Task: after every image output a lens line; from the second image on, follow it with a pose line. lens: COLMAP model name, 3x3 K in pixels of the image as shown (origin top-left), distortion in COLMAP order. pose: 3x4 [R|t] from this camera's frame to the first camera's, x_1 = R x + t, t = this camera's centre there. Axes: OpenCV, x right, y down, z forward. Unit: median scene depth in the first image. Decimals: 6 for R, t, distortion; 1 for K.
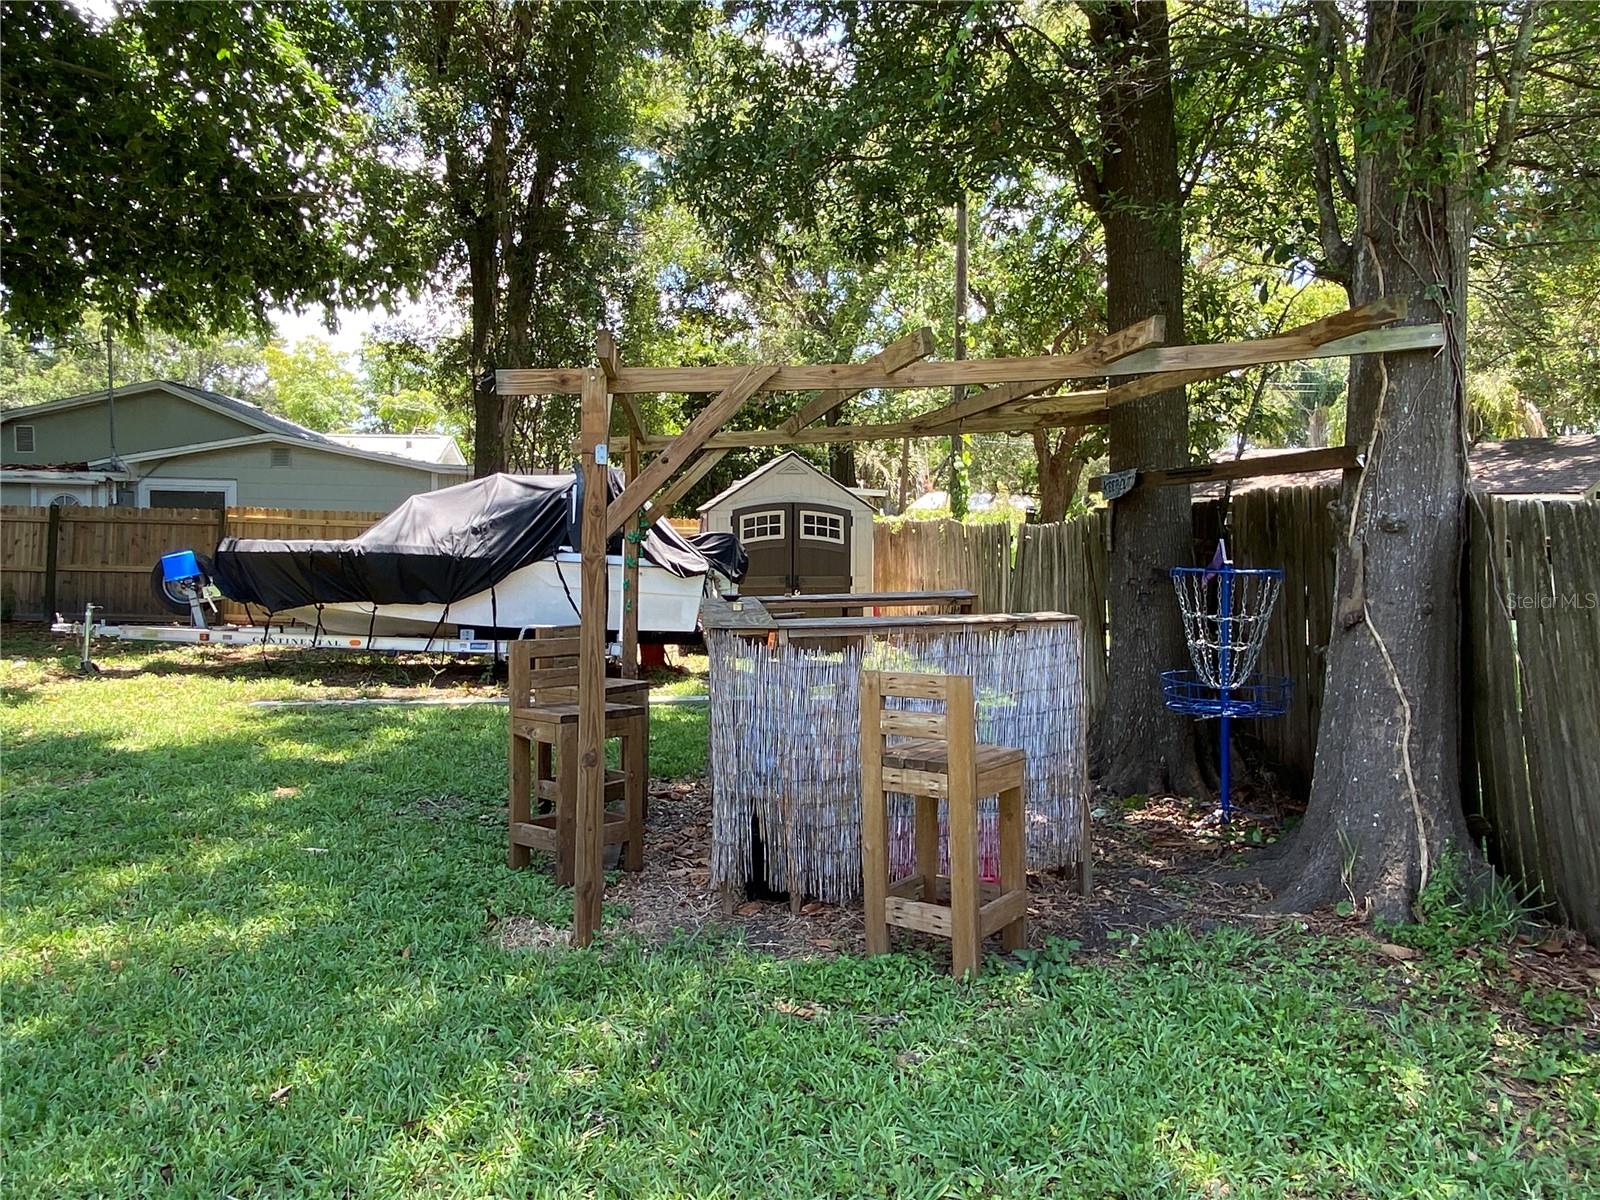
lens RADIAL K [[1142.9, 0, 800.4], [0, 1142.9, 589.2], [0, 0, 1]] dist [0.083367, -0.124232]
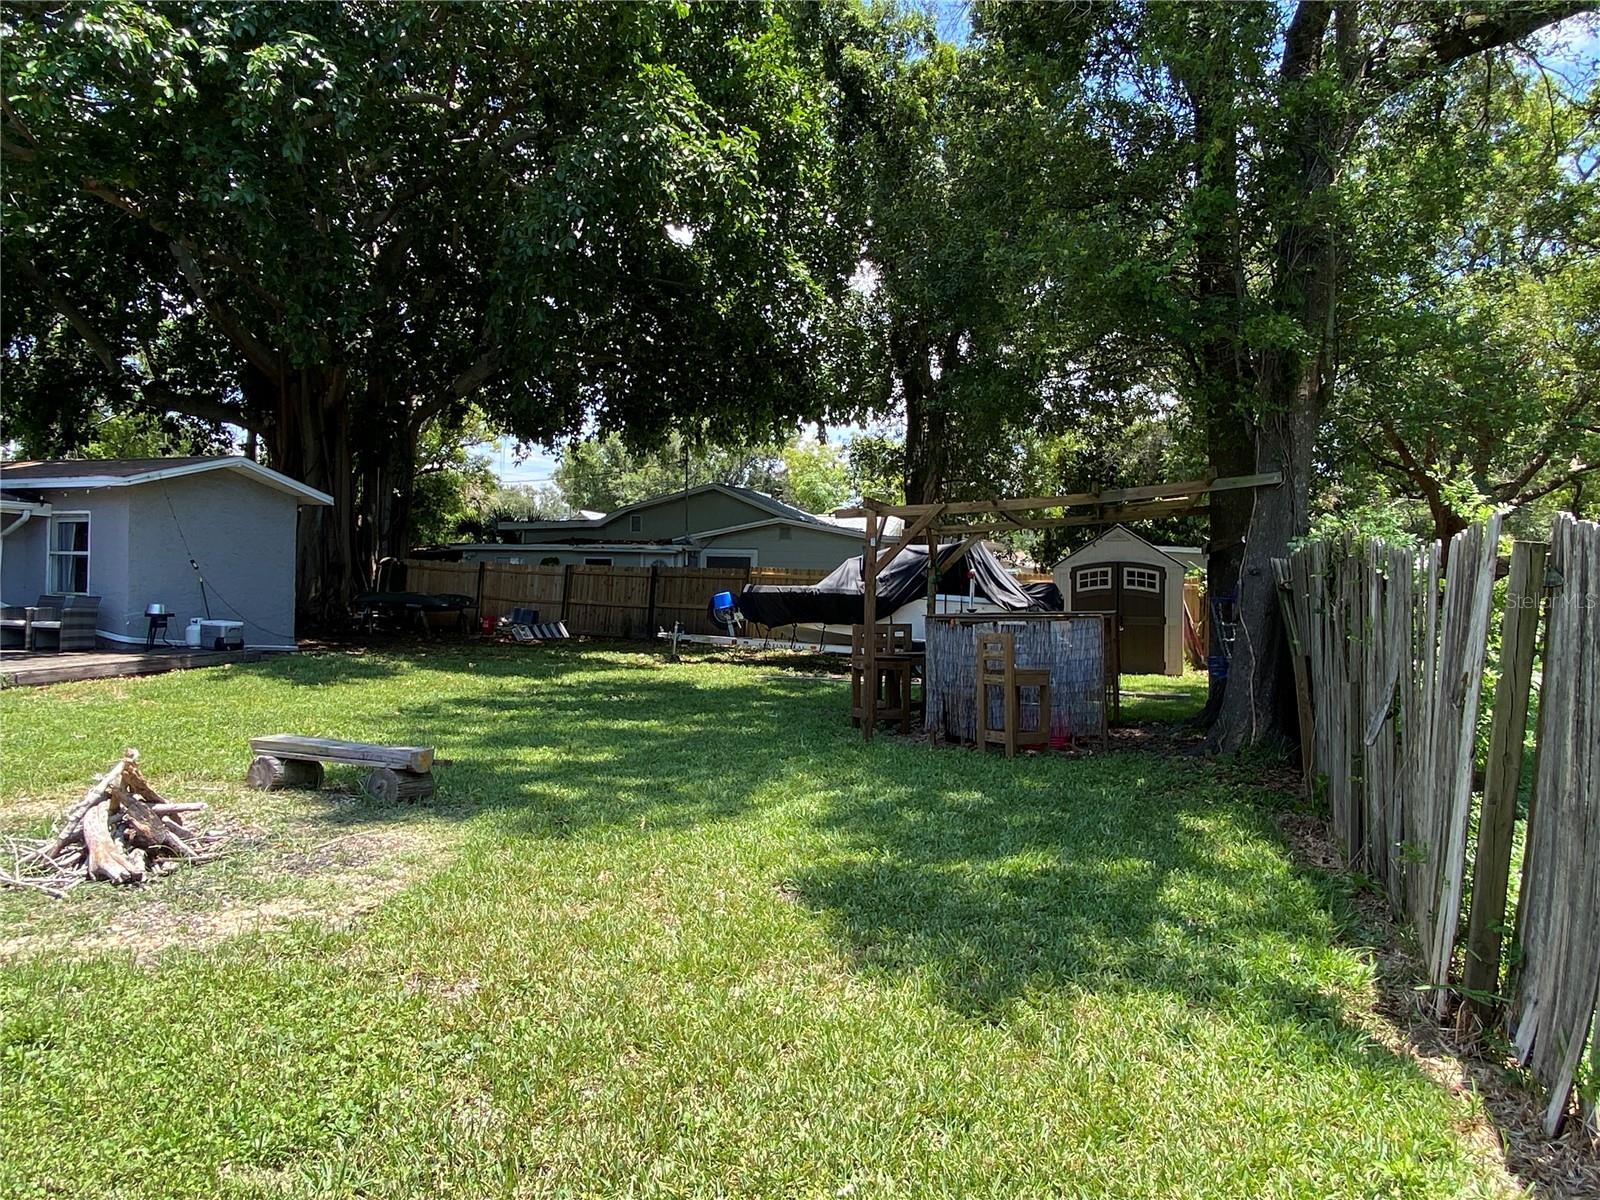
lens RADIAL K [[1054.9, 0, 800.0], [0, 1054.9, 600.0], [0, 0, 1]] dist [-0.000624, -0.000886]
pose [[0.913755, 0.010262, -0.406136, 0.131624], [-0.026826, 0.999023, -0.035112, 0.019897], [0.405379, 0.042978, 0.913138, -0.246449]]
